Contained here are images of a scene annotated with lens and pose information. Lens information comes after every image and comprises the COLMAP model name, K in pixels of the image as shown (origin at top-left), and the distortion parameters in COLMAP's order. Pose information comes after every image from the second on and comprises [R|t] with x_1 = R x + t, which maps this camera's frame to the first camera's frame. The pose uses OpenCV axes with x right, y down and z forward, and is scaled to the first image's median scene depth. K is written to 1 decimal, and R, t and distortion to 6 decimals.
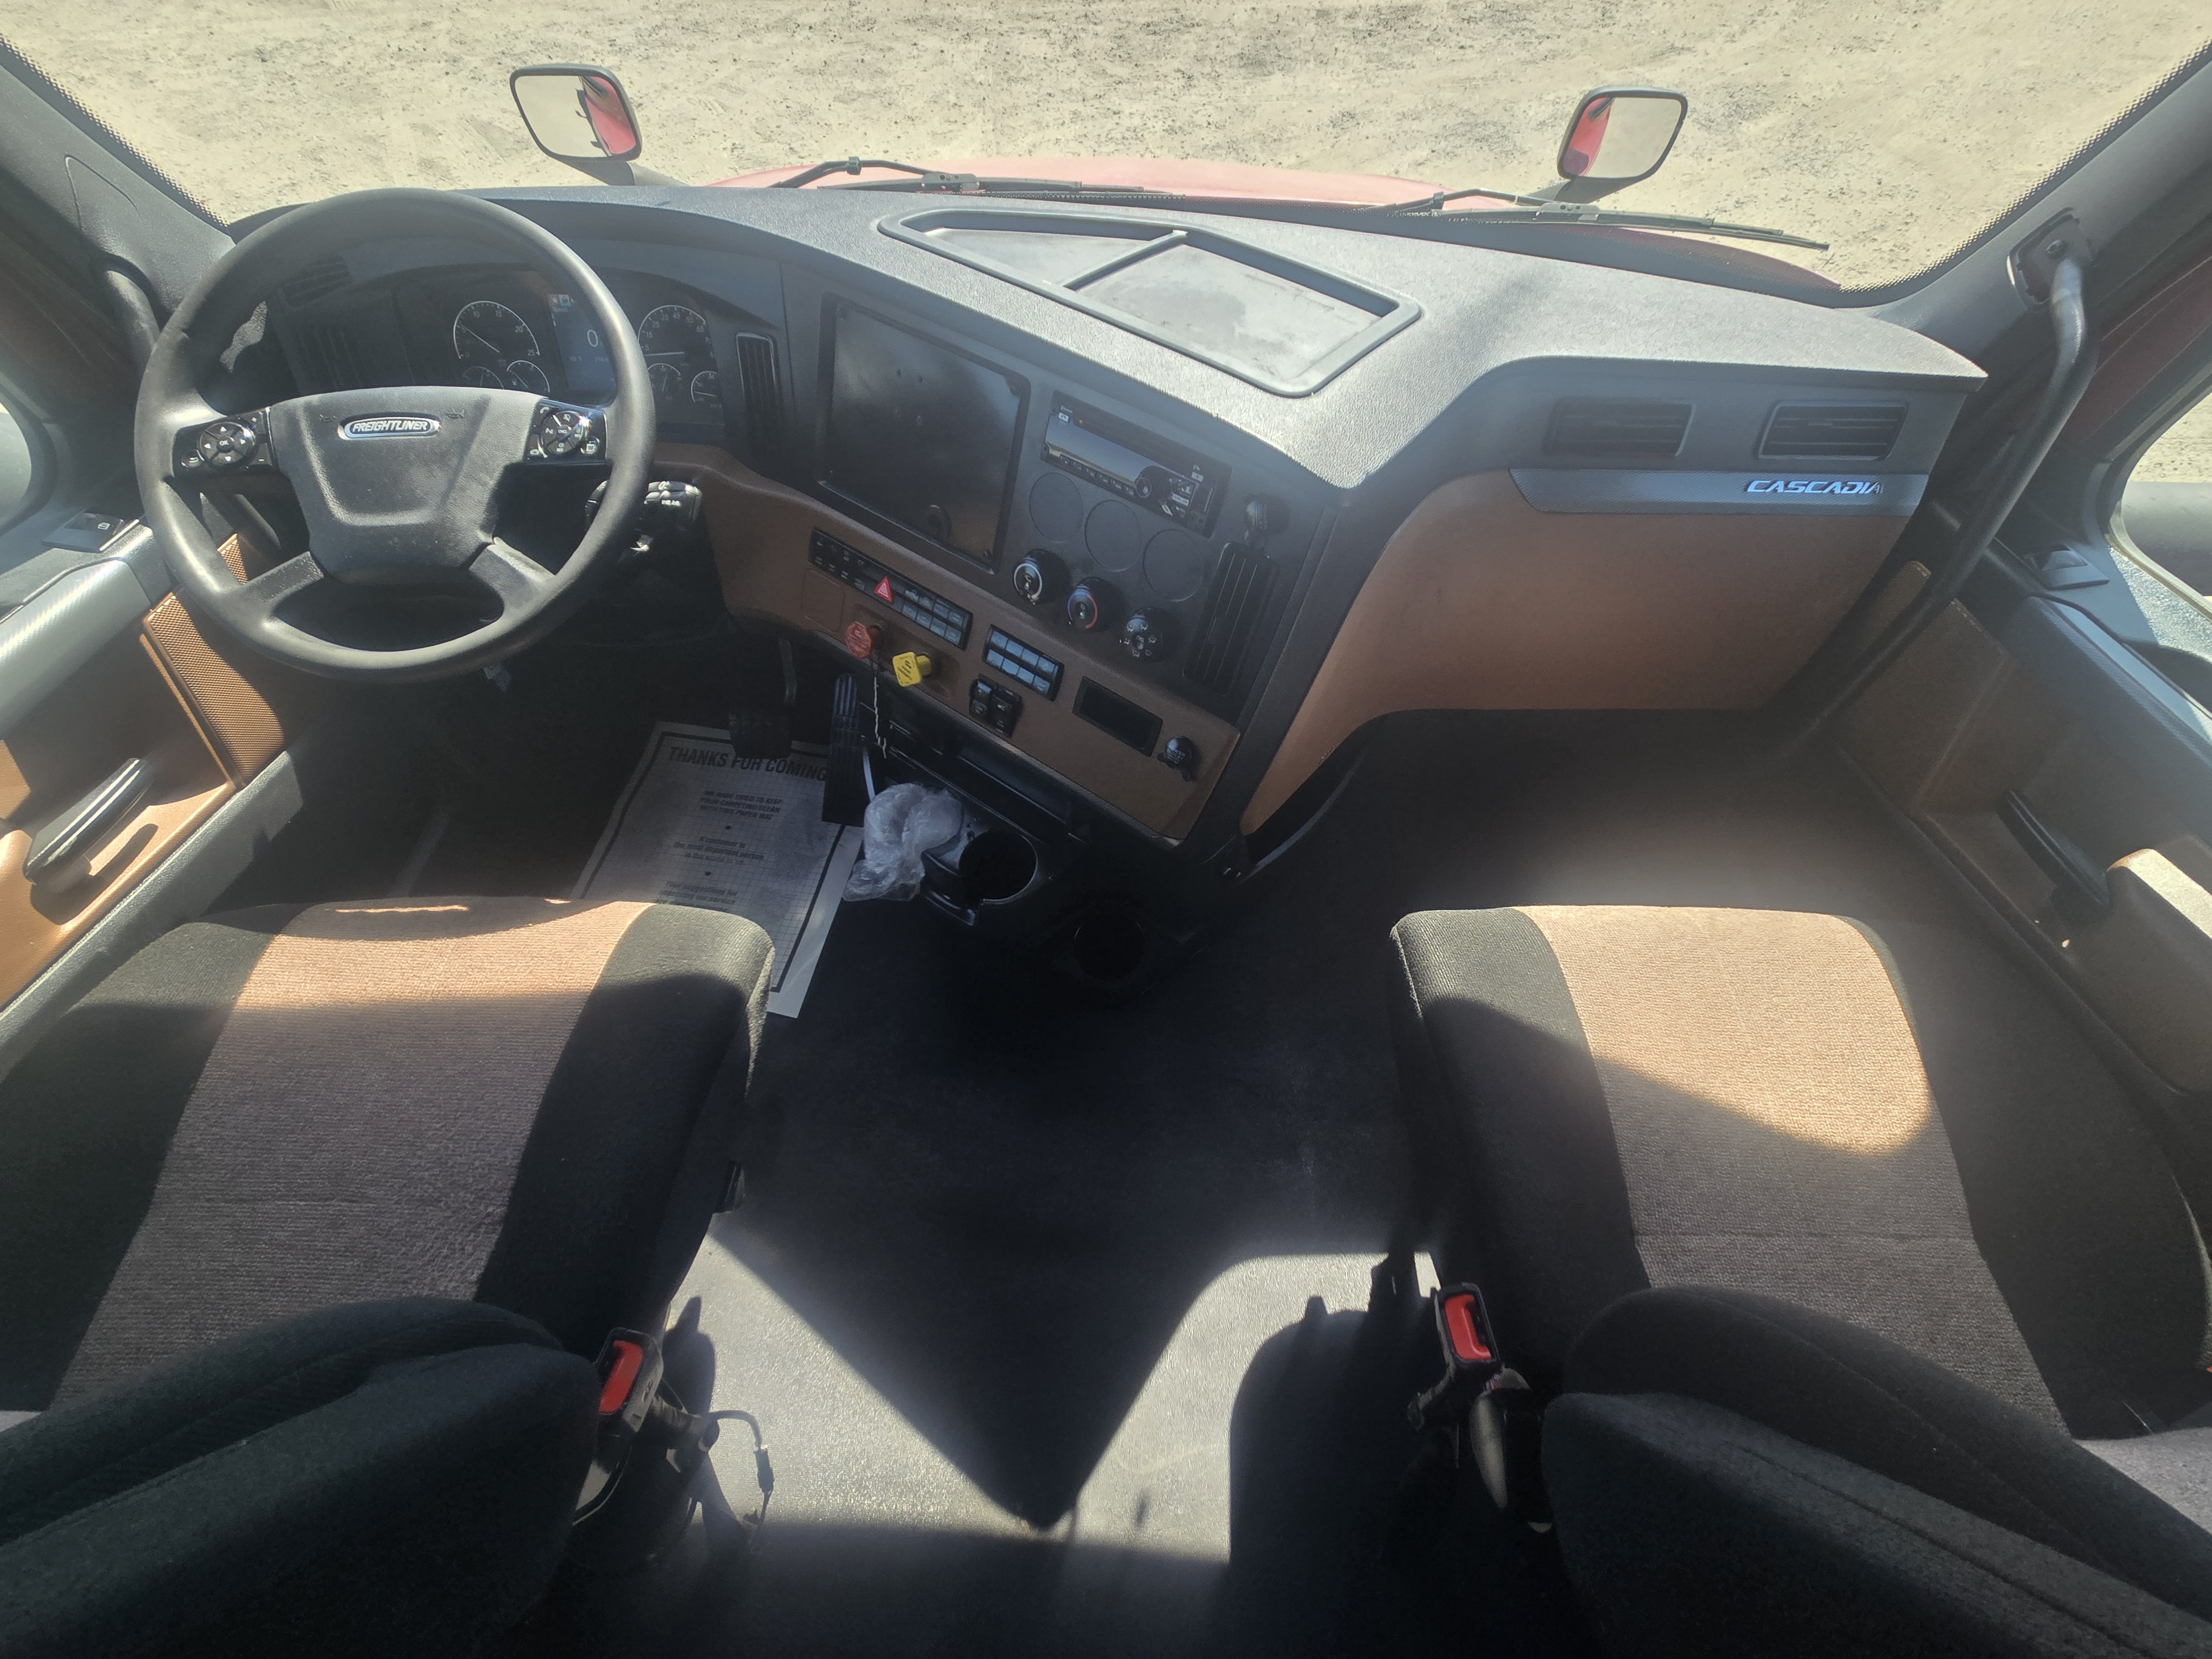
lens RADIAL K [[889.3, 0, 1105.2], [0, 889.3, 873.2], [0, 0, 1]] dist [-0.046736, -0.000040]
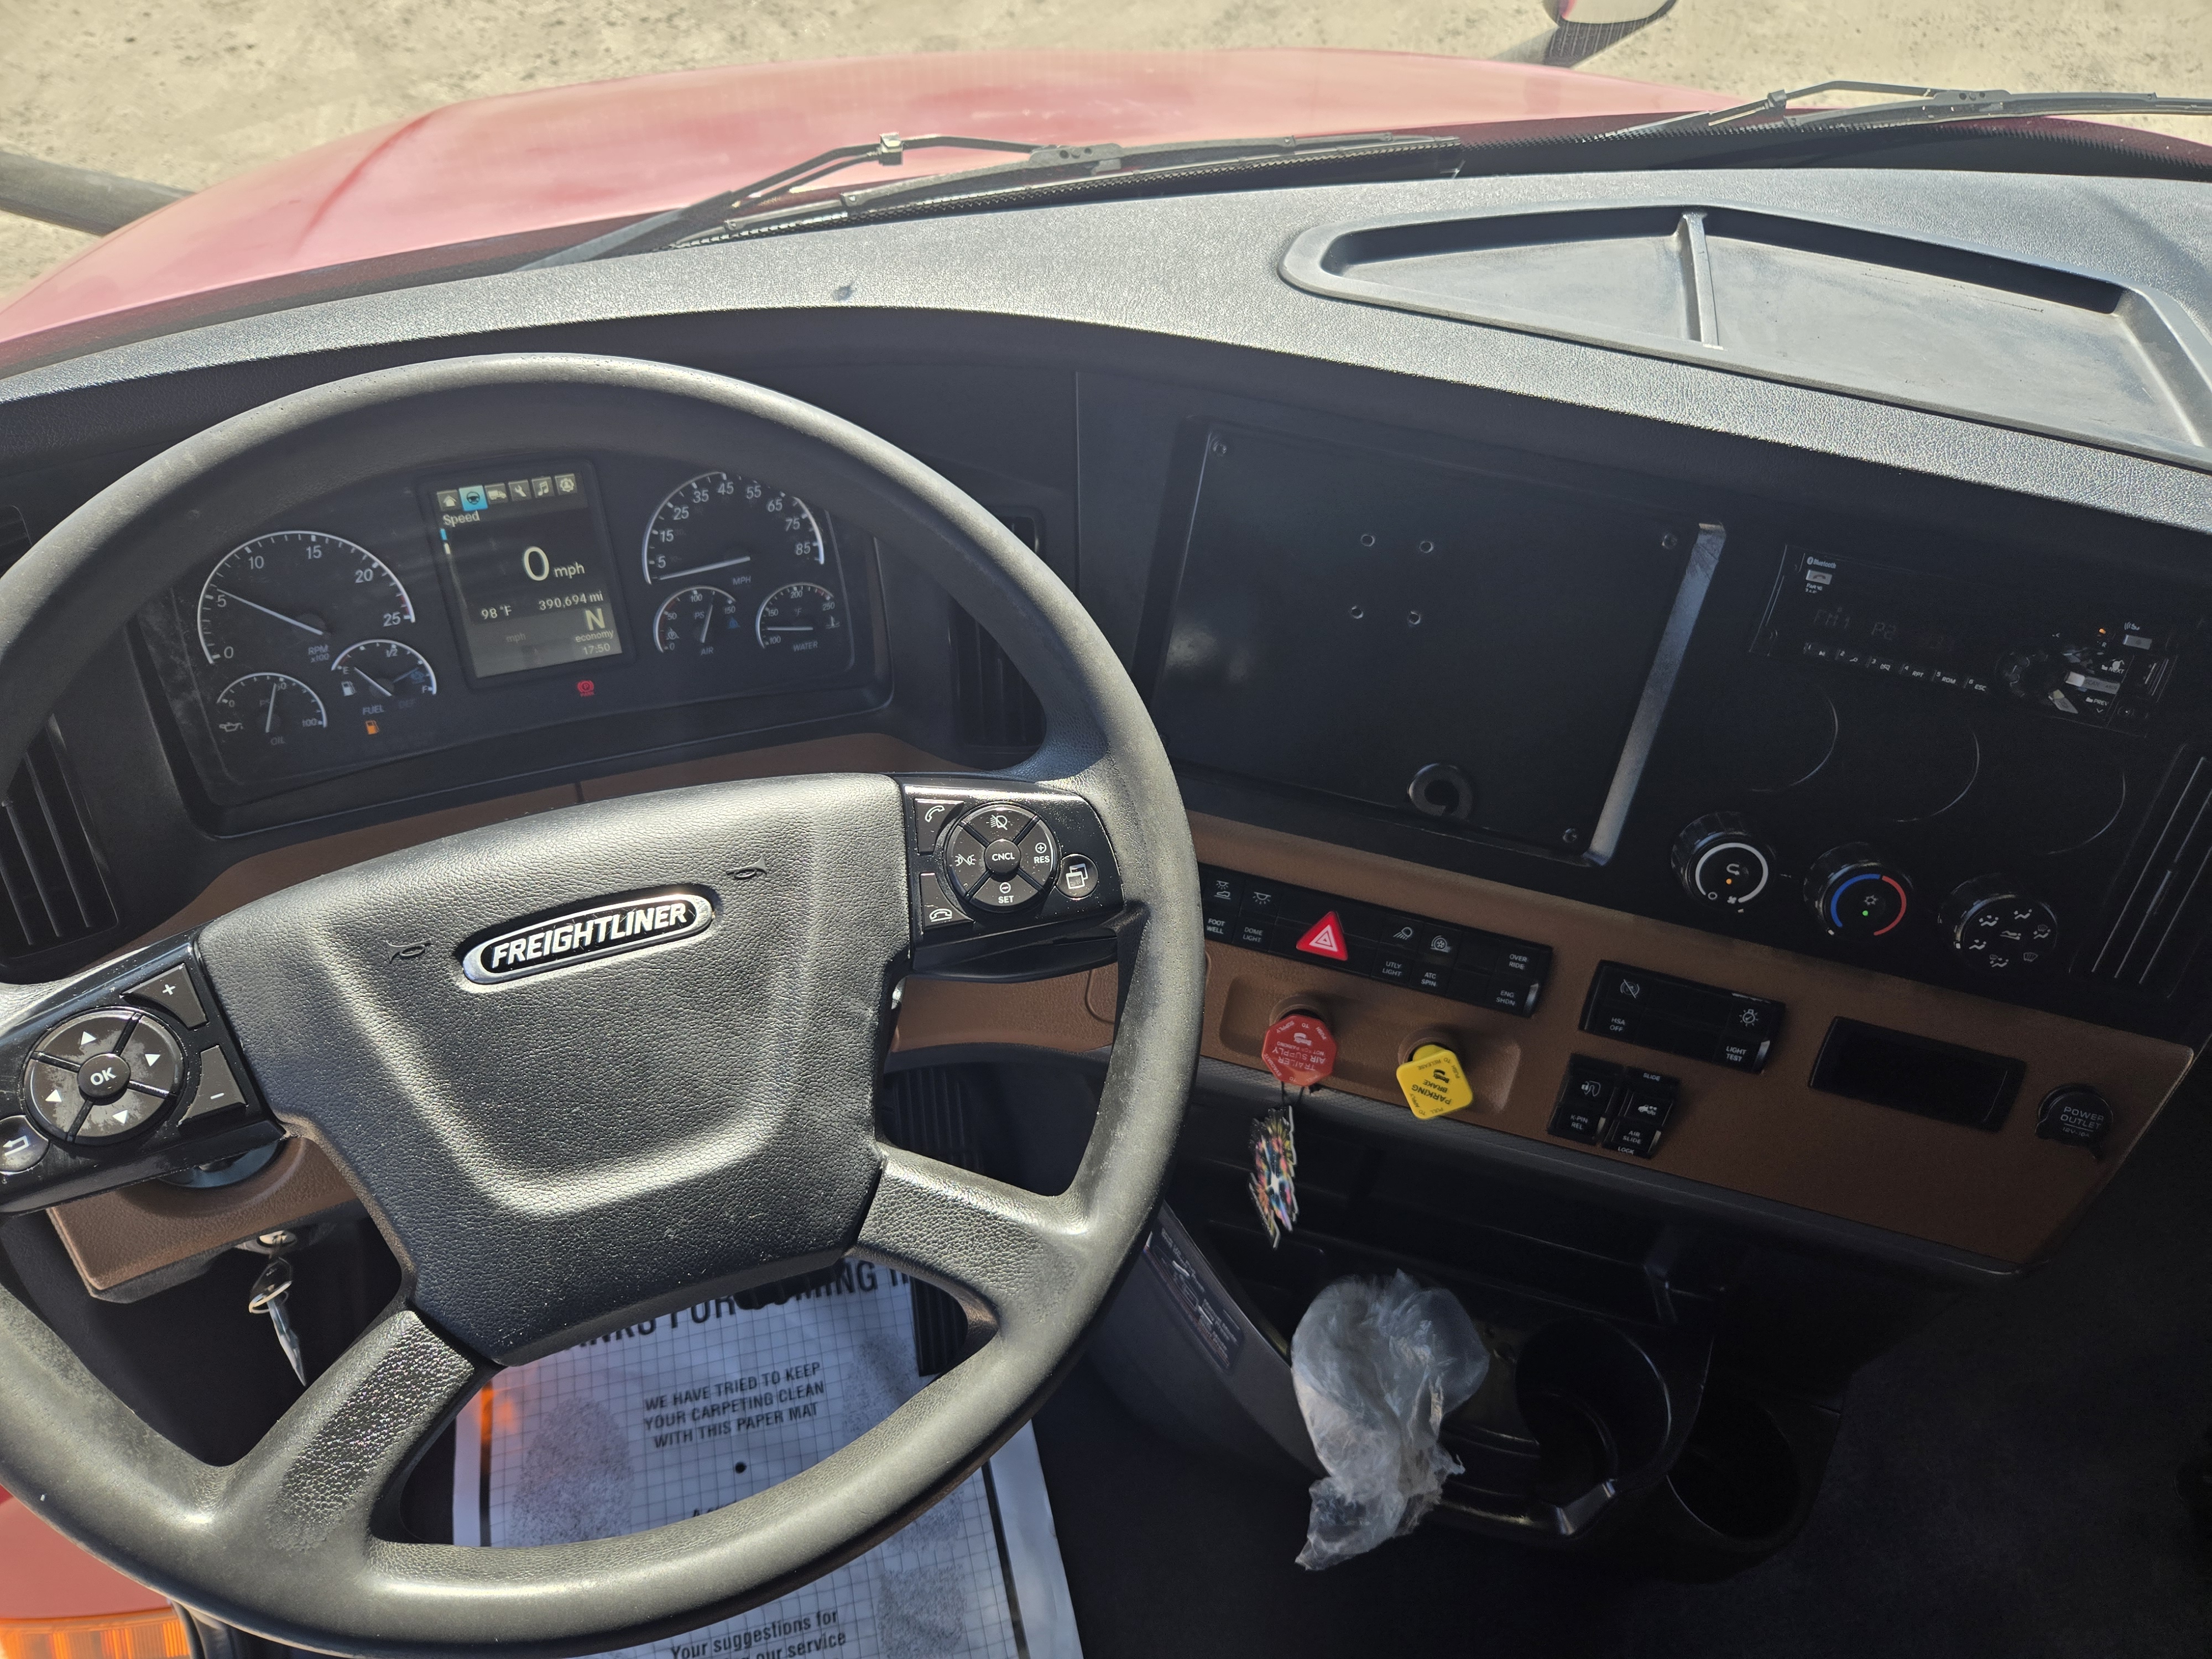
lens RADIAL K [[1476.9, 0, 1106.0], [0, 1476.9, 829.5], [0, 0, 1]] dist [-0.100822, 0.000677]
pose [[0.946195, -0.240228, 0.216806, -0.728647], [0.277840, 0.946572, -0.163730, -0.386247], [-0.165890, 0.215157, 0.962387, 0.311335]]
